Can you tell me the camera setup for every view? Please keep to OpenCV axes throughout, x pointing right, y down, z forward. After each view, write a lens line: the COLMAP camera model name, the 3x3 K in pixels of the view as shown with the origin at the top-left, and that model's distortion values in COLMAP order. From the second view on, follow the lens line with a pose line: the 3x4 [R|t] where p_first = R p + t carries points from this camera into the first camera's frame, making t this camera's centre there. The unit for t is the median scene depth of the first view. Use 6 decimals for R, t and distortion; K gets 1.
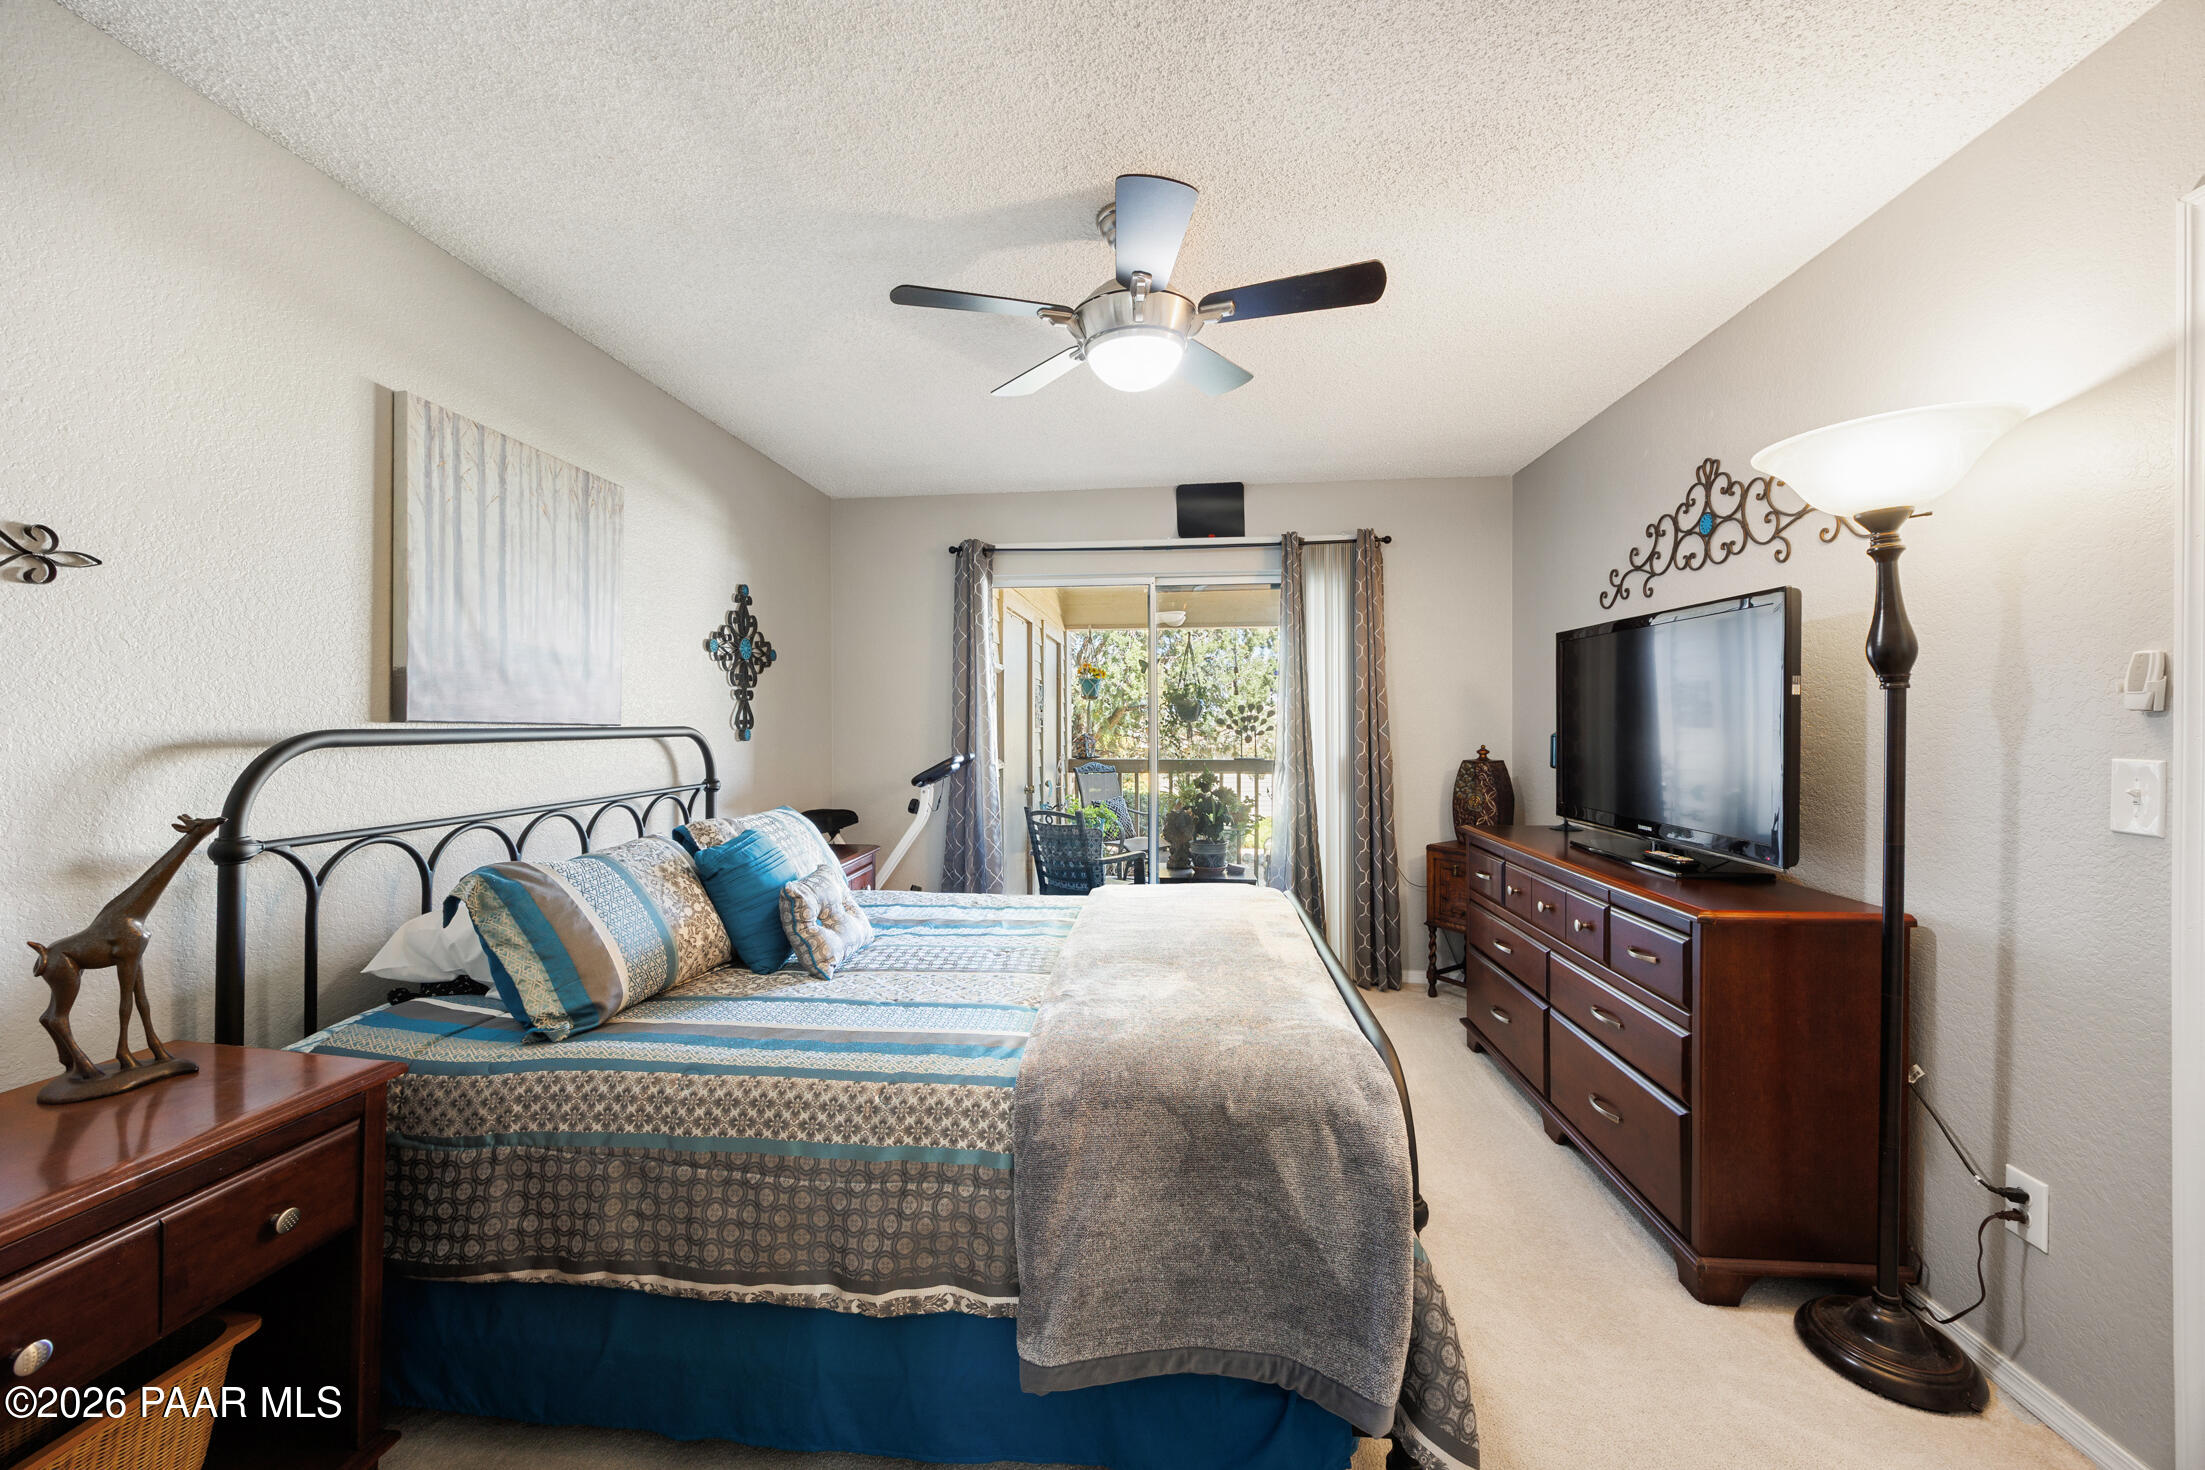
lens RADIAL K [[850.2, 0, 1125.0], [0, 850.2, 731.7], [0, 0, 1]] dist [-0.006438, 0.001643]
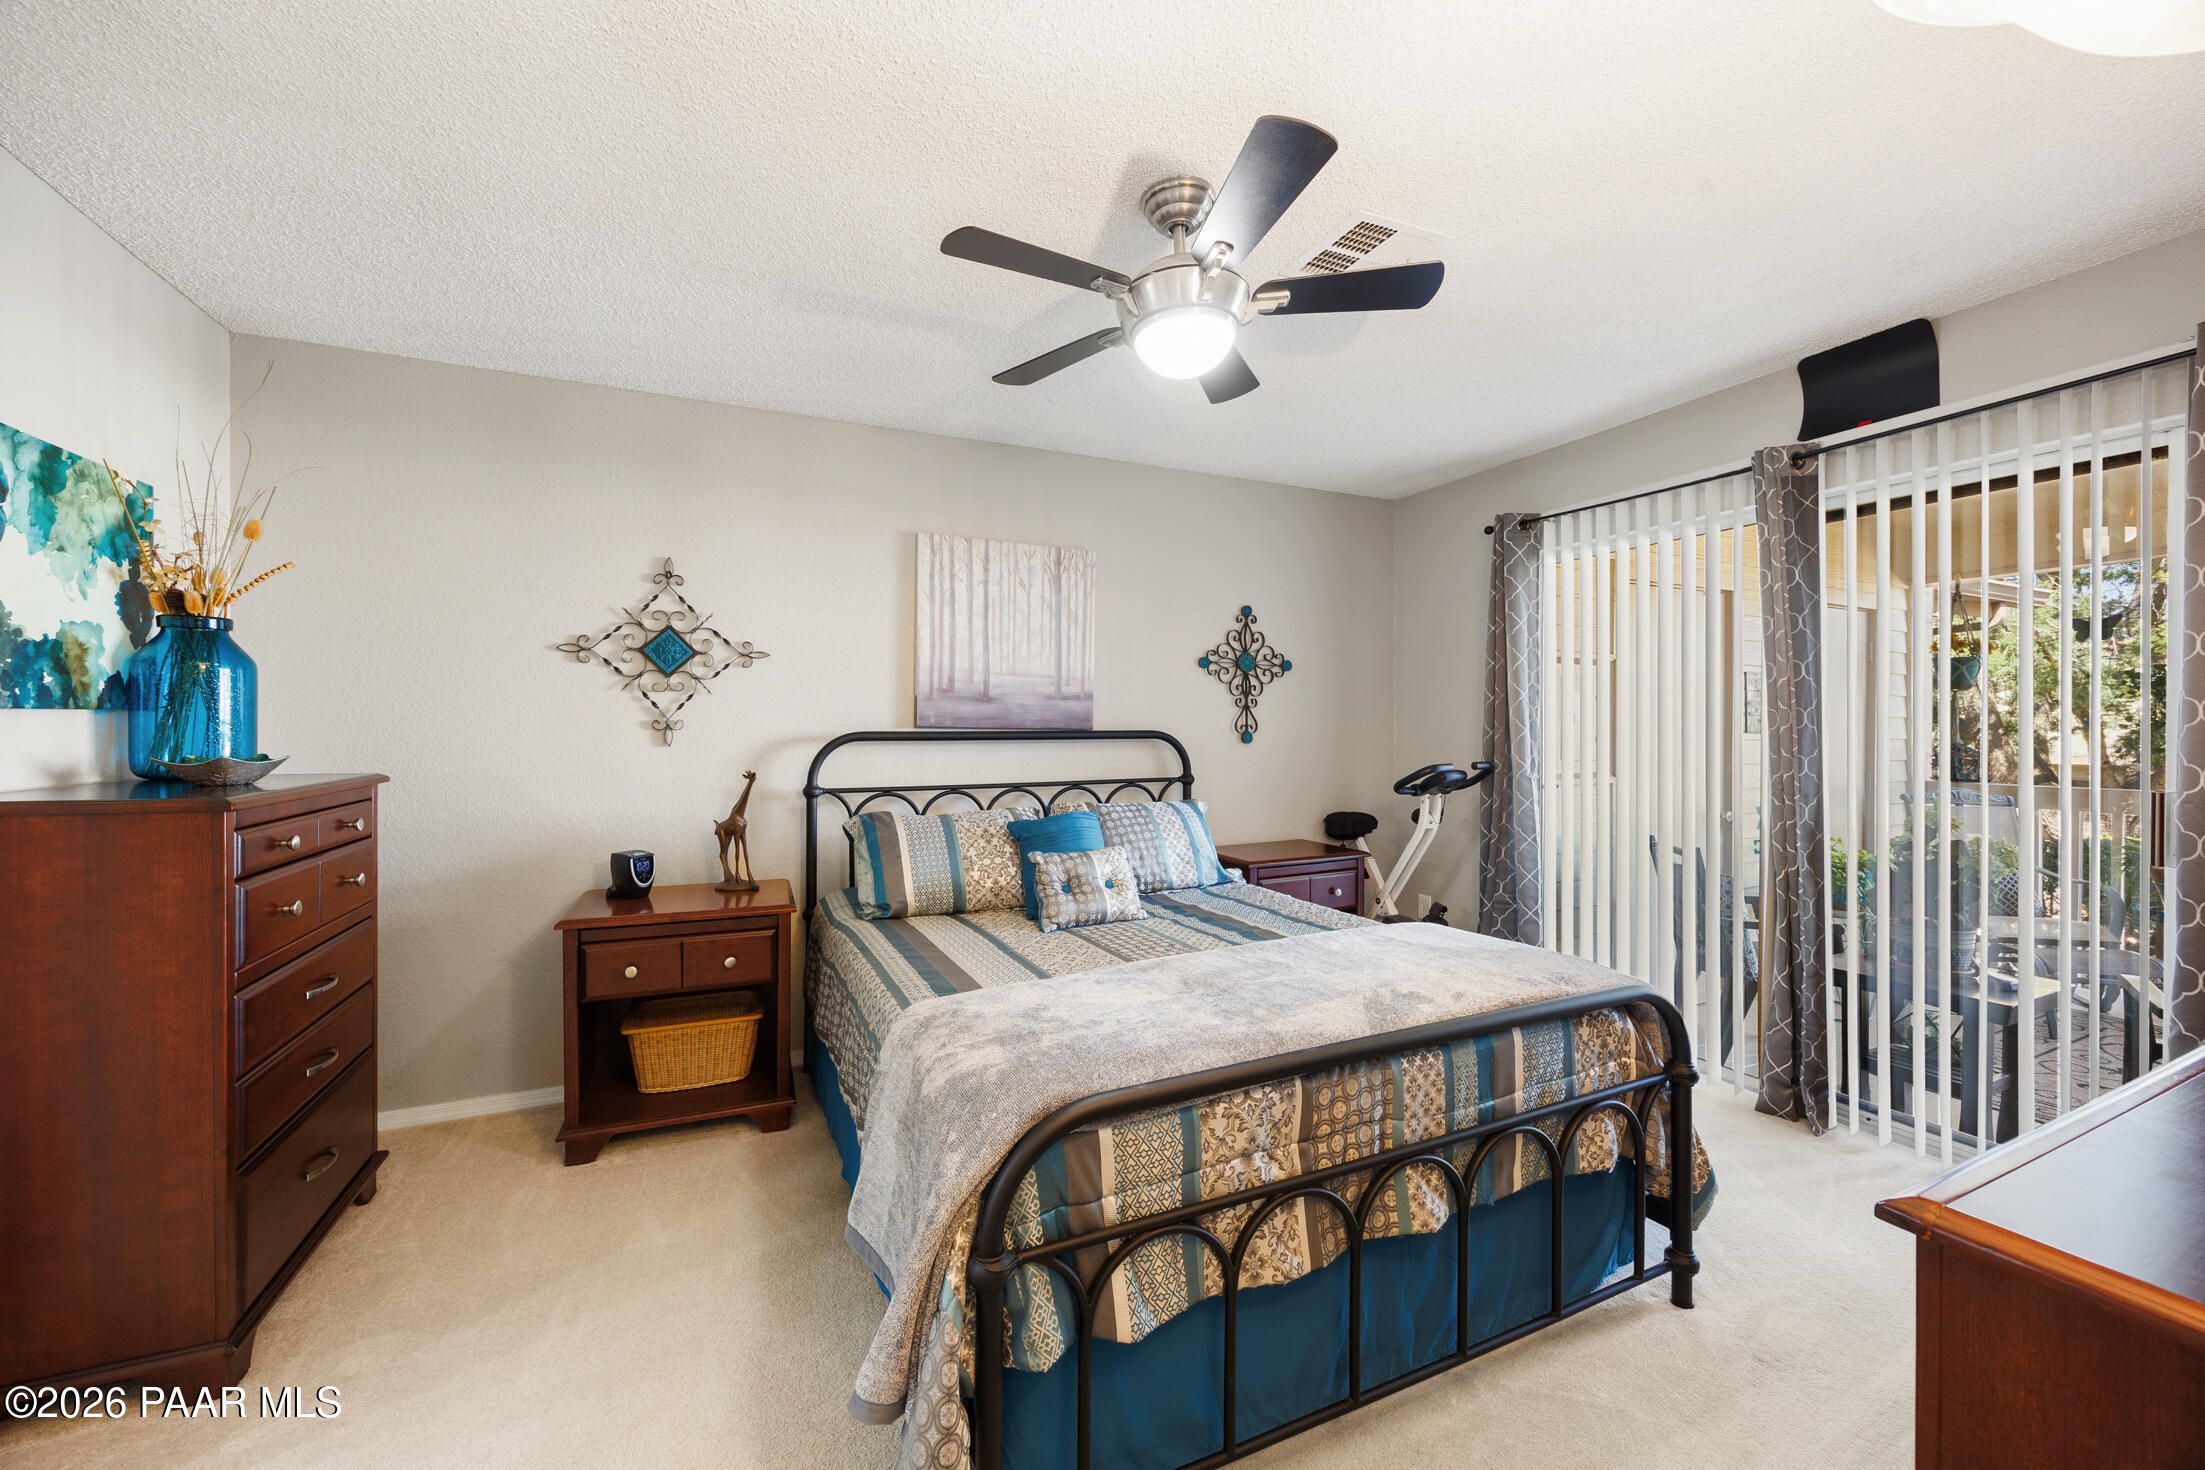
lens RADIAL K [[850.2, 0, 1055.7], [0, 850.2, 740.7], [0, 0, 1]] dist [-0.006438, 0.001643]
pose [[0.490040, 0.012412, -0.871612, 0.607673], [-0.008256, 0.999920, 0.009597, -0.002658], [0.871661, 0.002493, 0.490103, 0.324123]]
